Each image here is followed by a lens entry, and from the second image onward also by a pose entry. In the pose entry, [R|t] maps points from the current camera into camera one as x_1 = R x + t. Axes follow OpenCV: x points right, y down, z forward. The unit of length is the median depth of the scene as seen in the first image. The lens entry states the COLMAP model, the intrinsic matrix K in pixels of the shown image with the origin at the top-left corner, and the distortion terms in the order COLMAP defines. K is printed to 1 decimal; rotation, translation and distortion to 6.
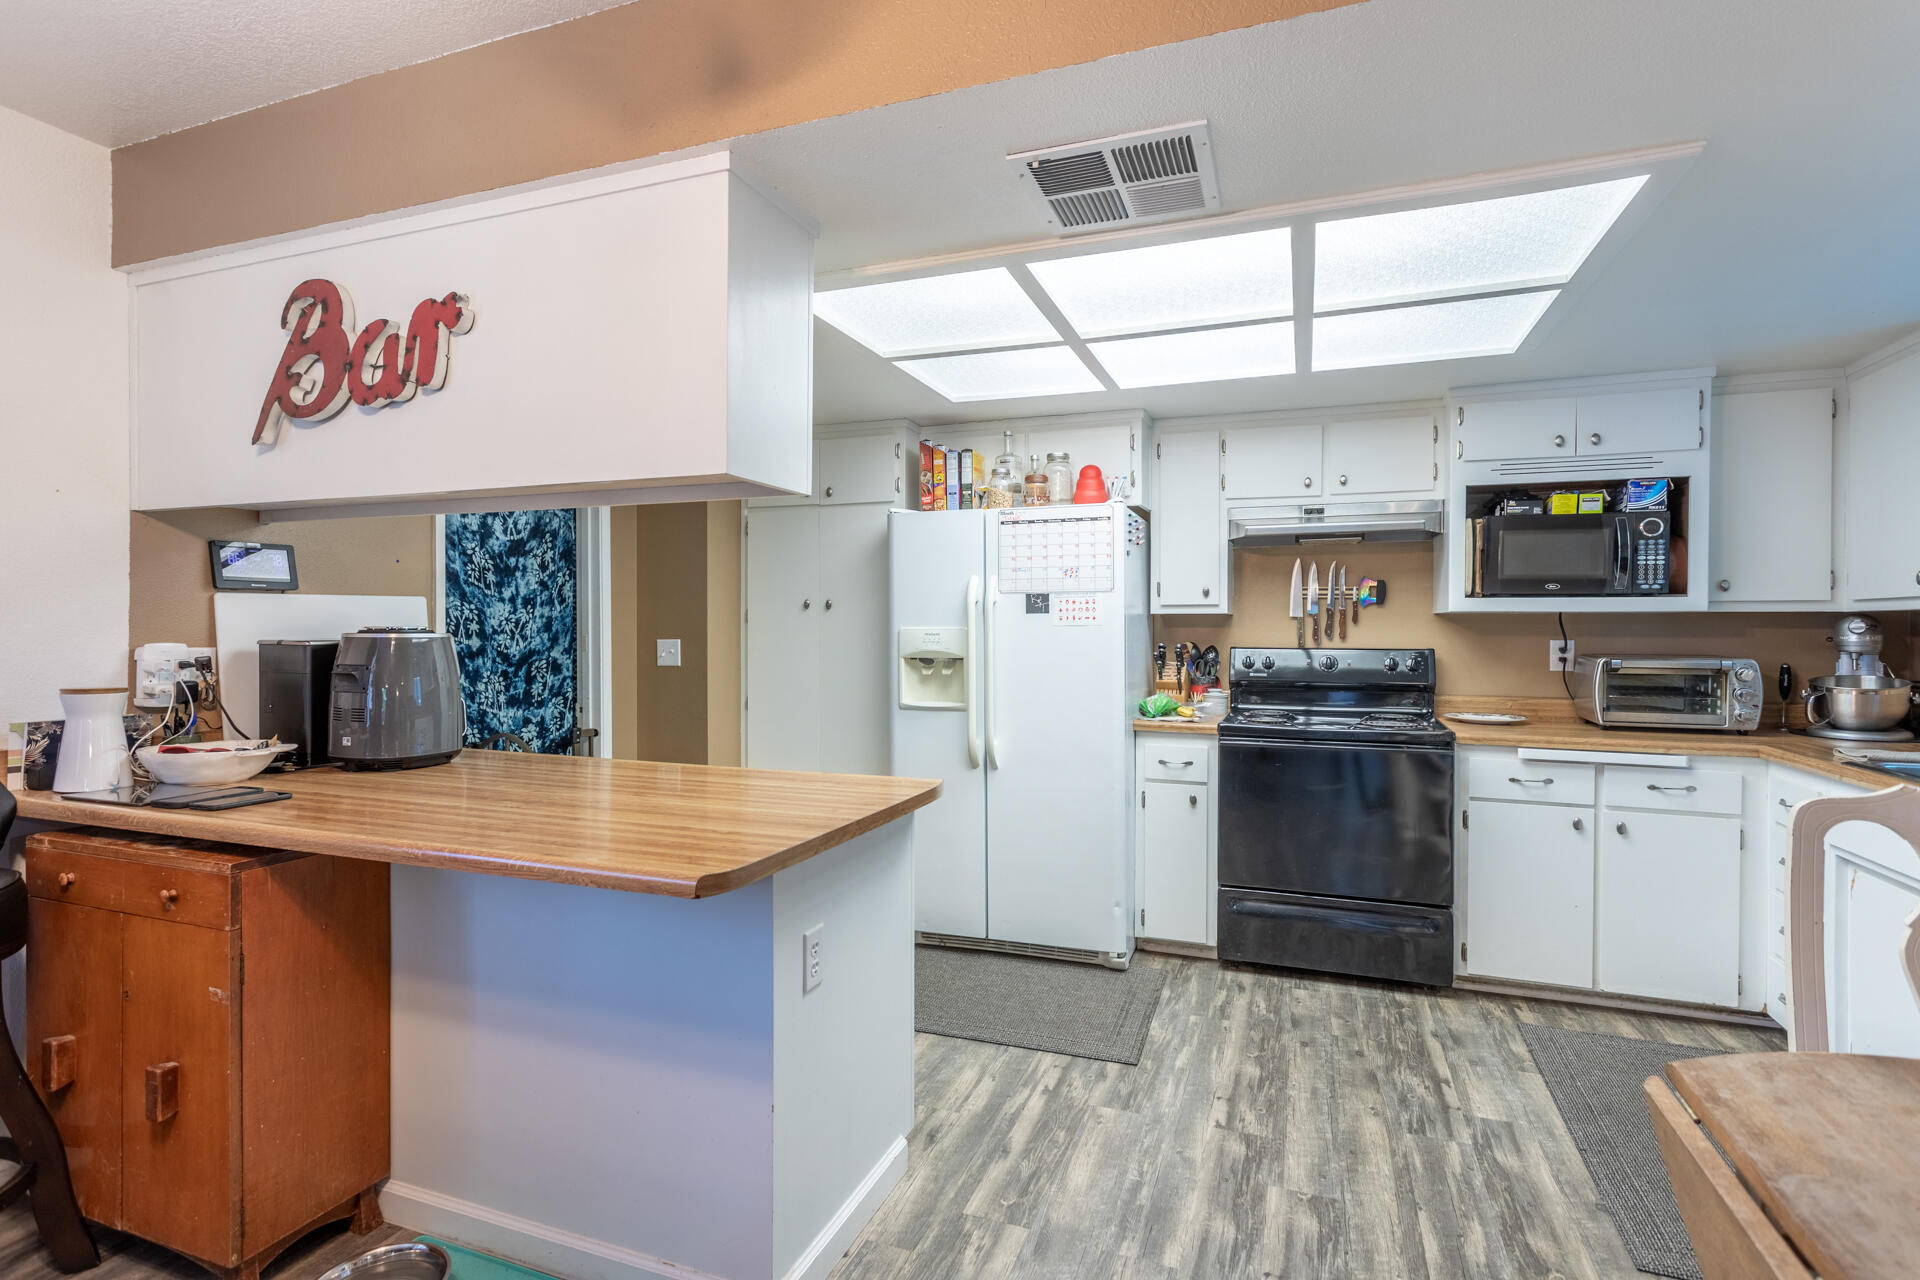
lens RADIAL K [[897.4, 0, 964.9], [0, 897.4, 632.7], [0, 0, 1]] dist [0.010939, 0.000204]
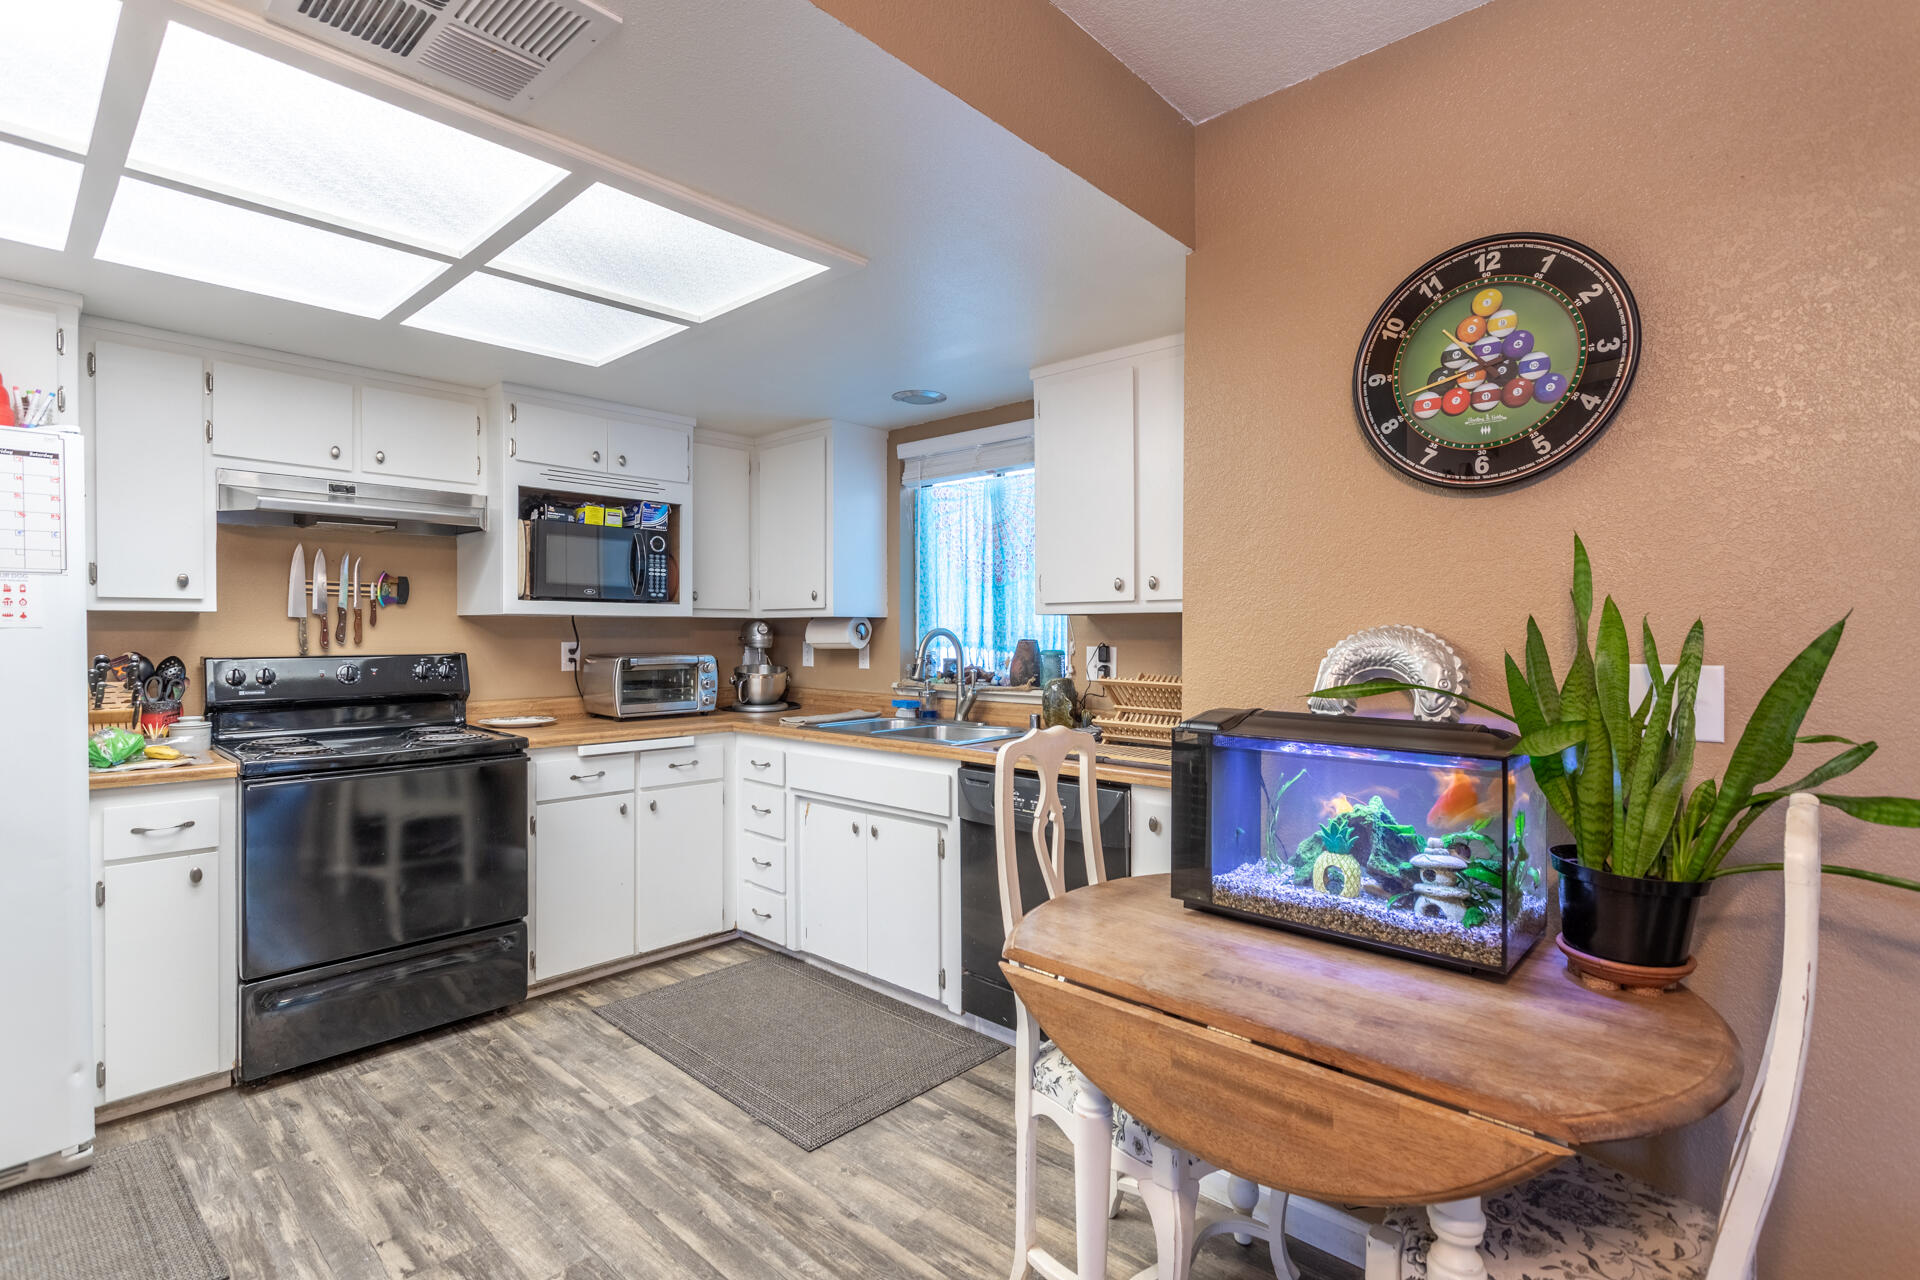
lens RADIAL K [[933.2, 0, 917.3], [0, 933.2, 633.9], [0, 0, 1]] dist [0.010482, -0.000287]
pose [[0.409321, -0.005258, 0.912375, -0.201320], [0.007278, 0.999970, 0.002498, -0.001206], [-0.912361, 0.005618, 0.409347, 0.196086]]
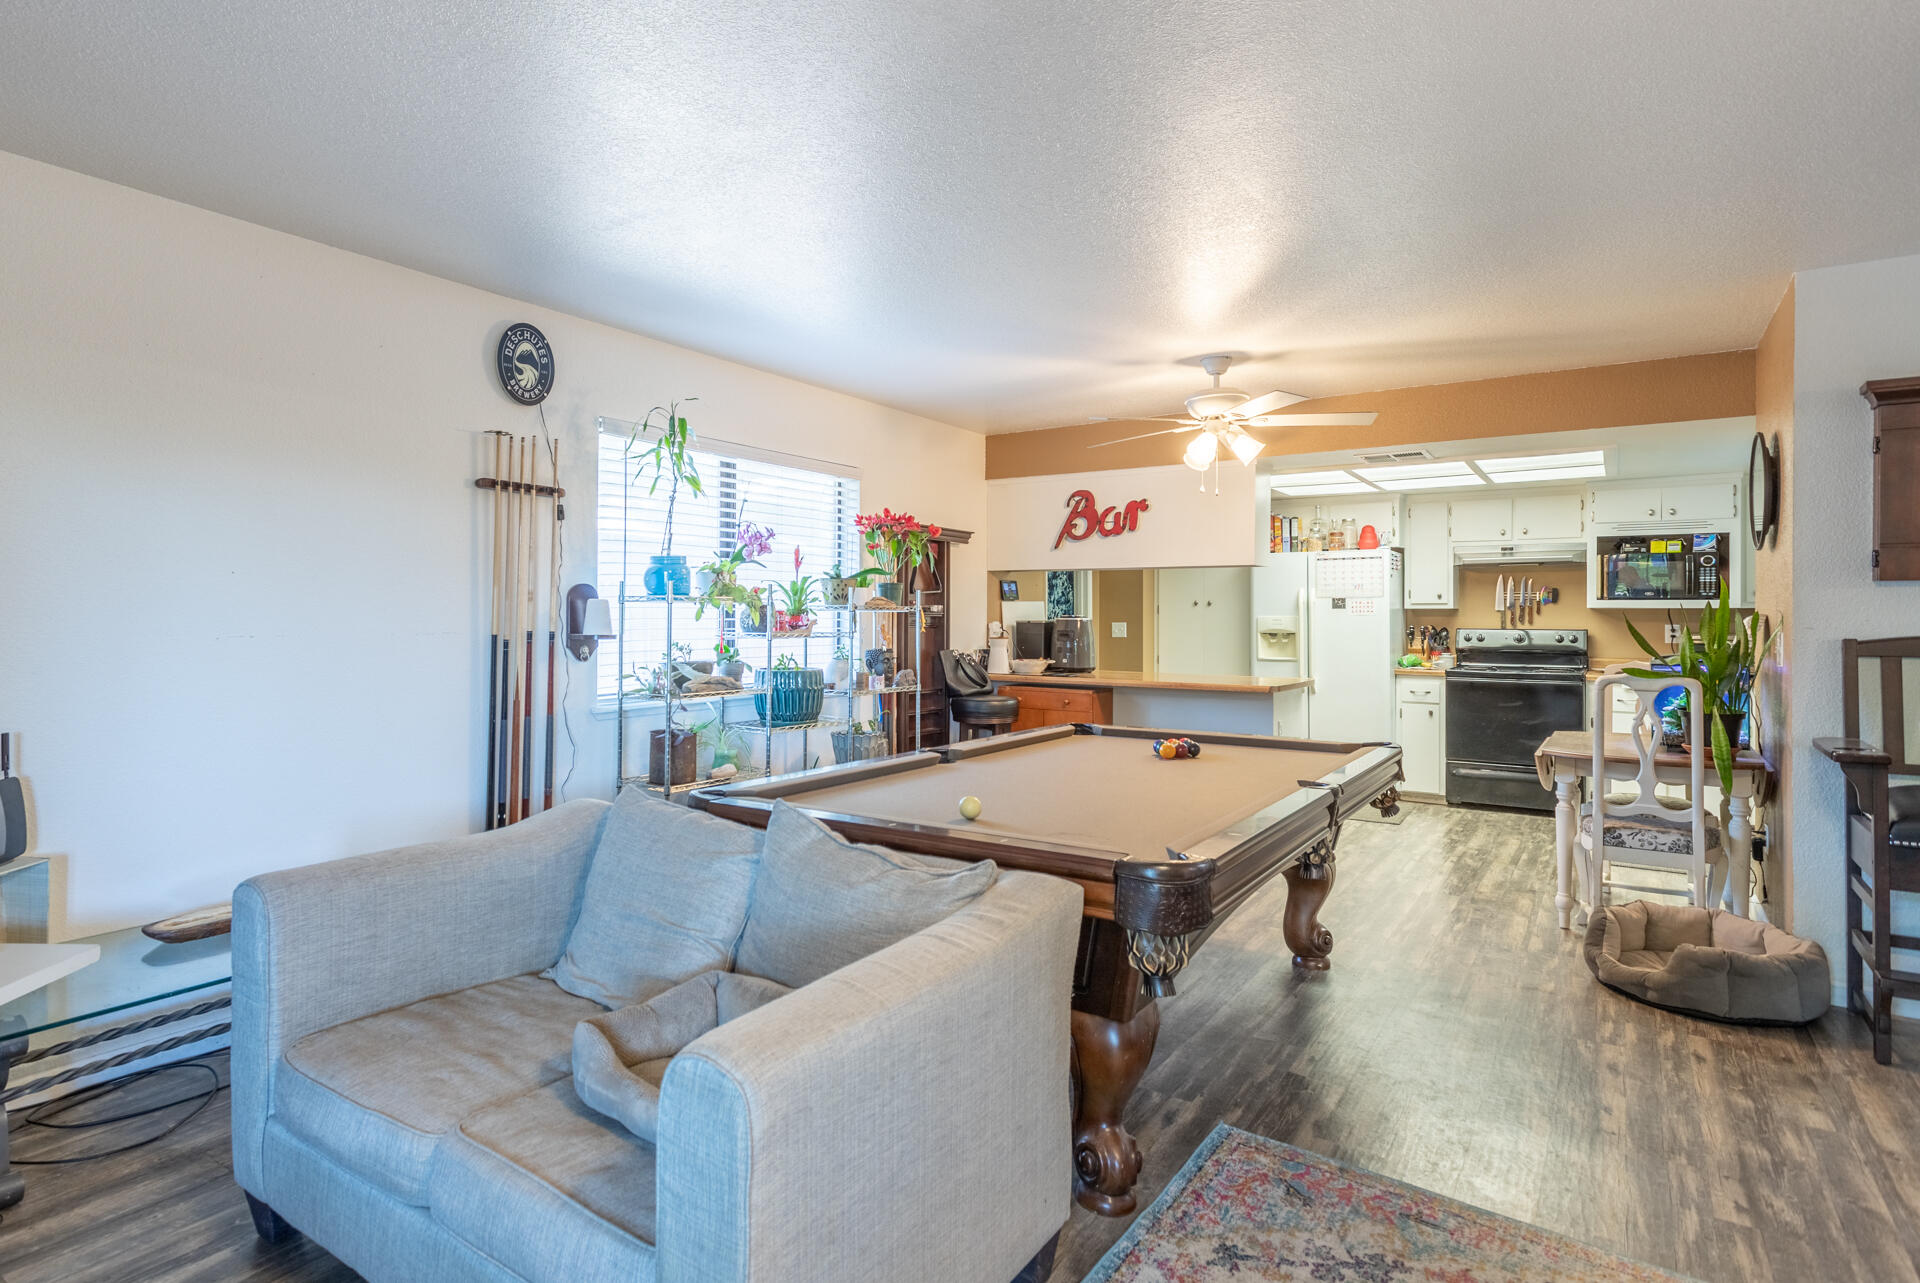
lens RADIAL K [[971.0, 0, 952.2], [0, 971.0, 616.1], [0, 0, 1]] dist [0.004276, 0.000349]
pose [[0.974294, 0.001423, -0.225276, -0.258377], [-0.003447, 0.999957, -0.008593, 0.014491], [0.225254, 0.009149, 0.974257, -1.192944]]
